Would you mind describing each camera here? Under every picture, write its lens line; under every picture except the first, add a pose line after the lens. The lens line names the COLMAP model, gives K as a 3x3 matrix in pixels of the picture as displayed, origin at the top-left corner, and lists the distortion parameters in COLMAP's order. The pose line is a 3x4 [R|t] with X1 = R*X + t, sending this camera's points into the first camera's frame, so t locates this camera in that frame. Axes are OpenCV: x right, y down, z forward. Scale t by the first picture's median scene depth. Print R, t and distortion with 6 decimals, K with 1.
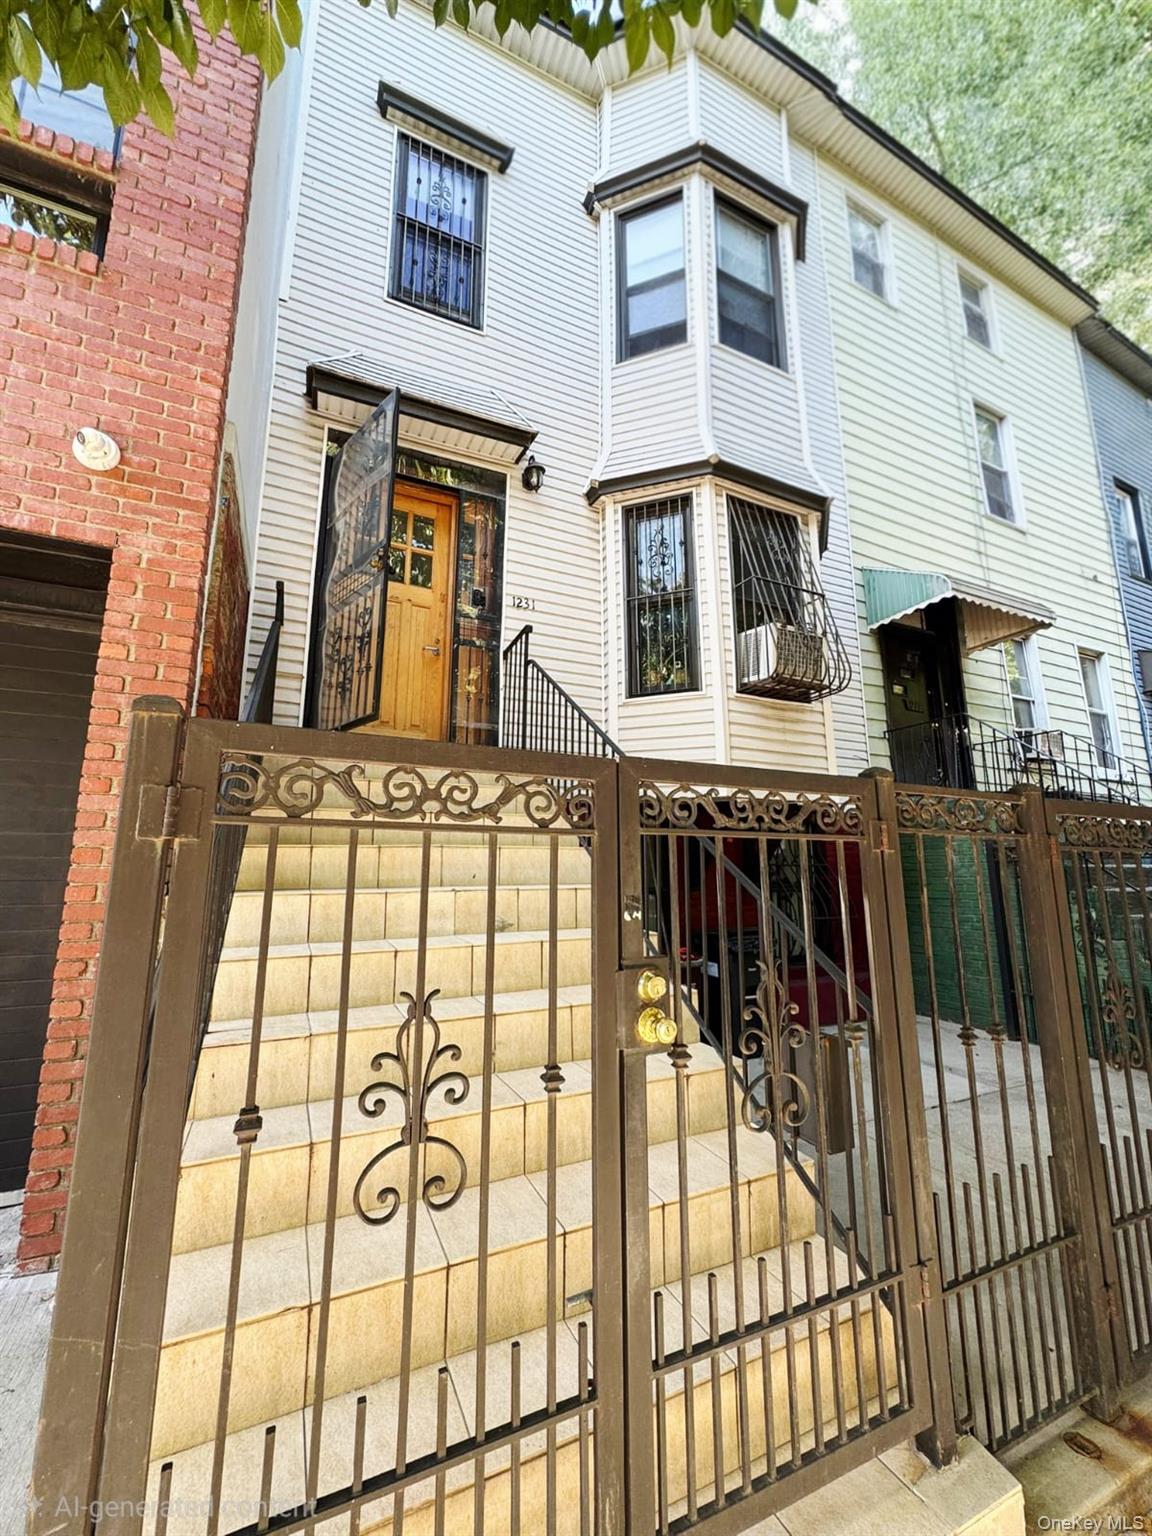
lens RADIAL K [[614.1, 0, 570.8], [0, 614.1, 767.3], [0, 0, 1]] dist [0.001308, 0.000504]
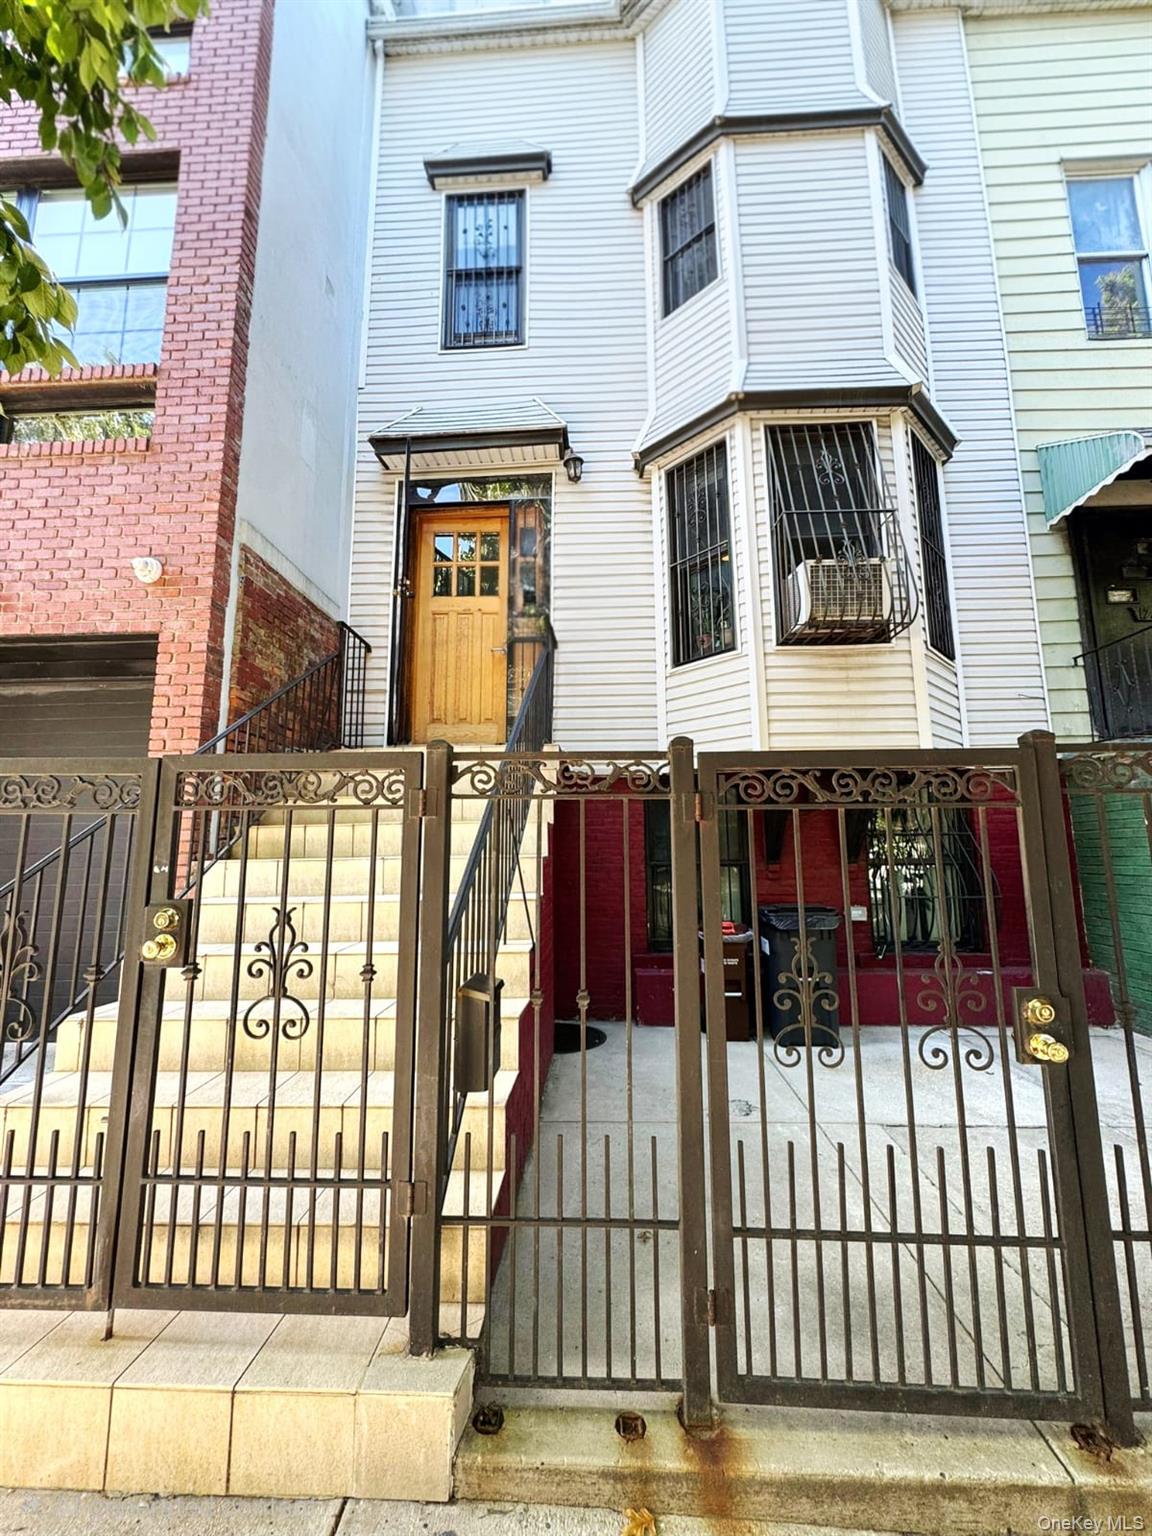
lens RADIAL K [[614.1, 0, 579.3], [0, 614.1, 768.1], [0, 0, 1]] dist [0.001308, 0.000504]
pose [[0.889195, -0.067848, -0.452469, 0.388130], [0.085407, 0.996175, 0.018465, 0.016123], [0.449486, -0.055063, 0.891589, 0.045720]]
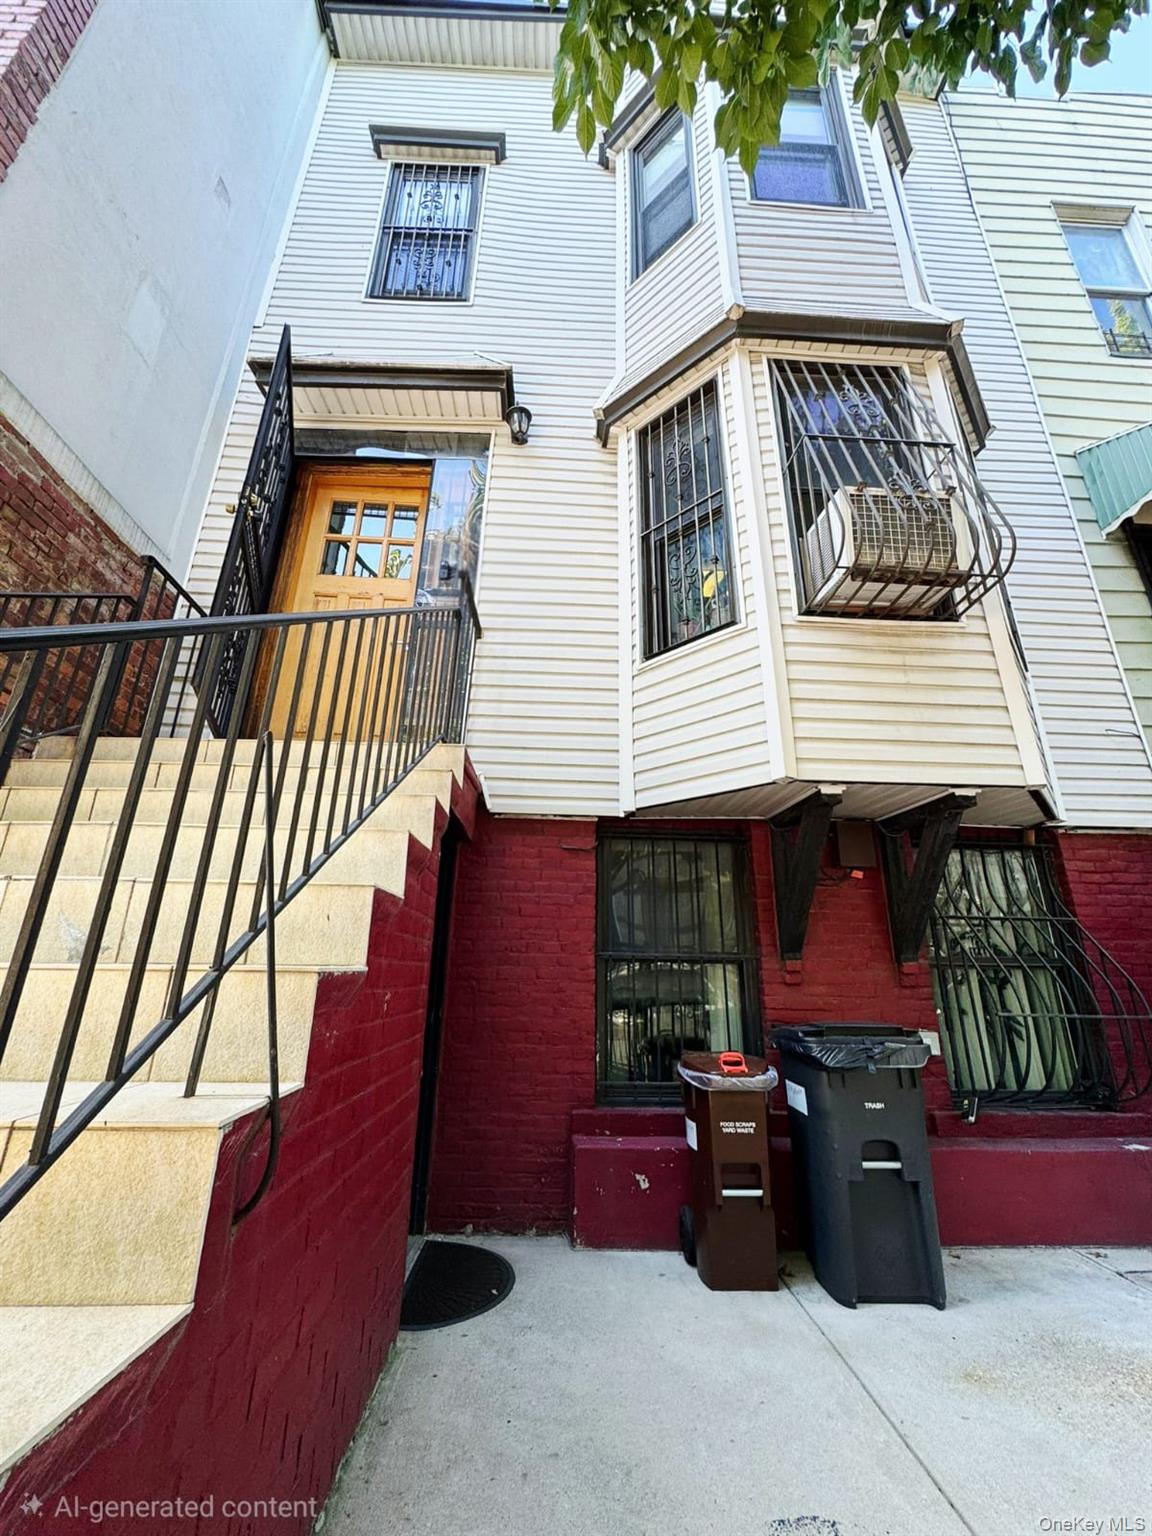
lens RADIAL K [[614.1, 0, 579.6], [0, 614.1, 769.1], [0, 0, 1]] dist [0.001308, 0.000504]
pose [[0.925791, -0.111162, -0.361323, 0.257594], [0.048567, 0.982843, -0.177934, 0.122002], [0.374903, 0.147181, 0.915306, 0.357864]]
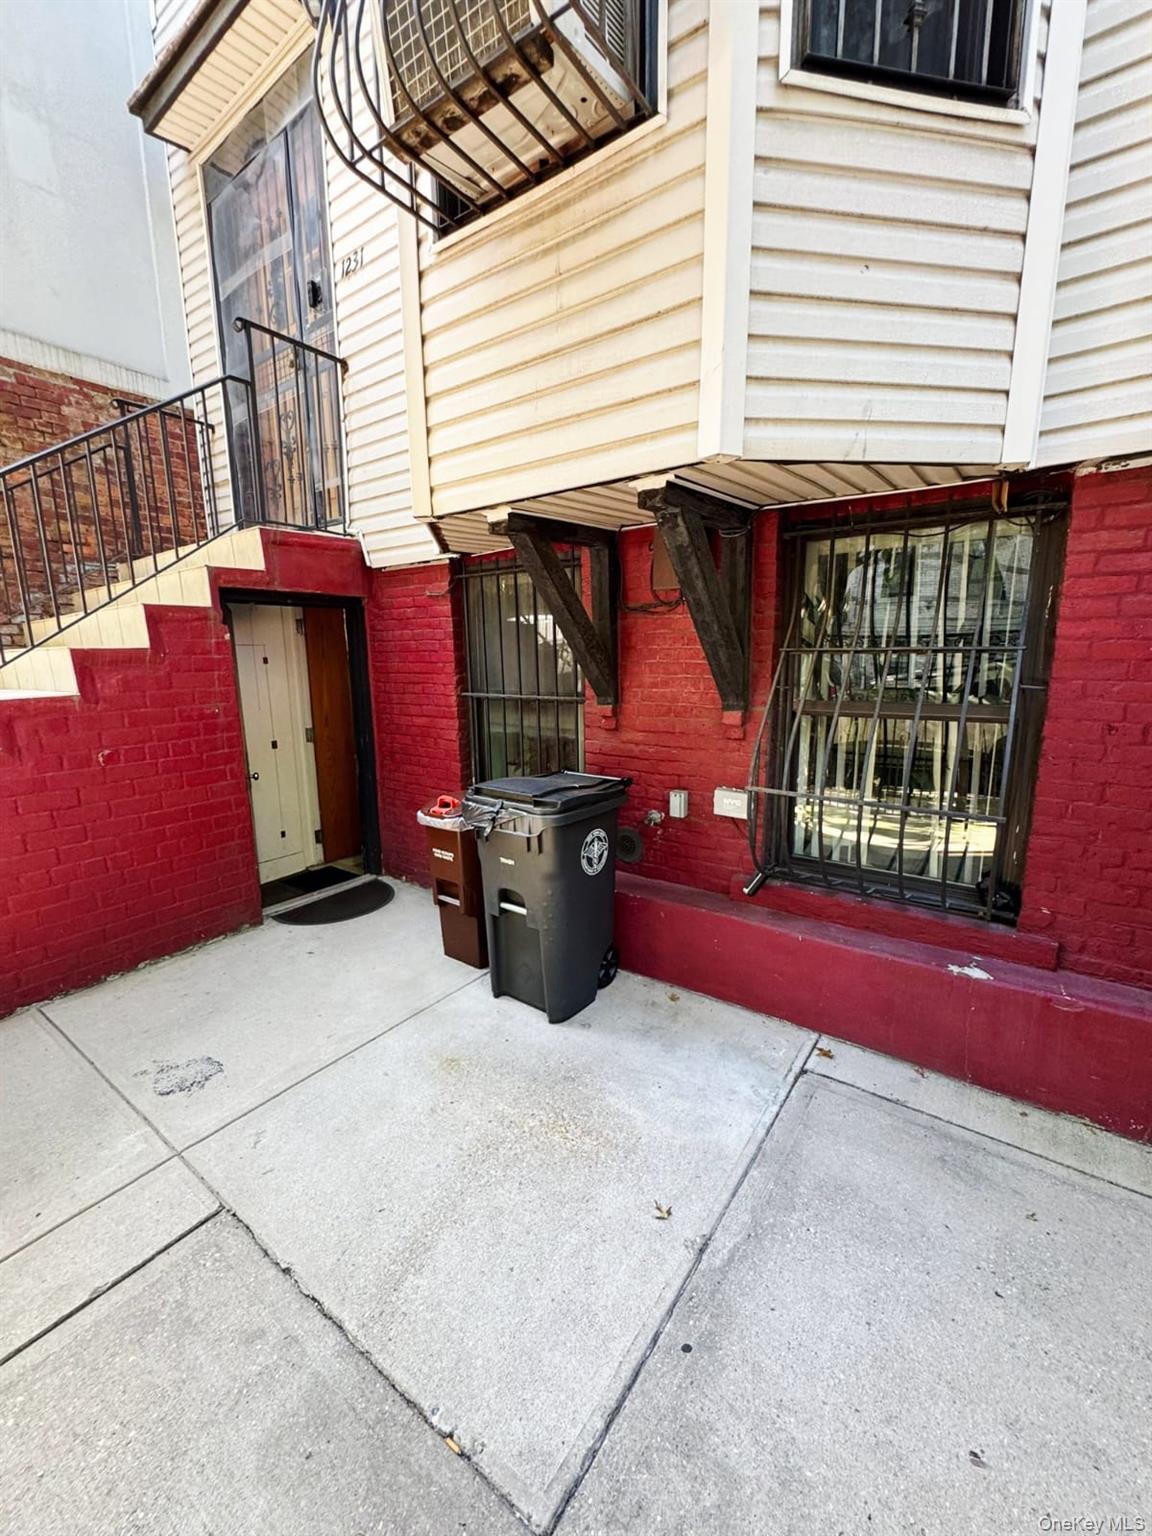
lens RADIAL K [[614.1, 0, 575.4], [0, 614.1, 765.5], [0, 0, 1]] dist [0.001308, 0.000504]
pose [[0.489594, 0.150139, -0.858927, 0.689530], [0.159070, 0.953154, 0.257281, 0.117307], [0.857318, -0.262593, 0.442776, 0.762658]]
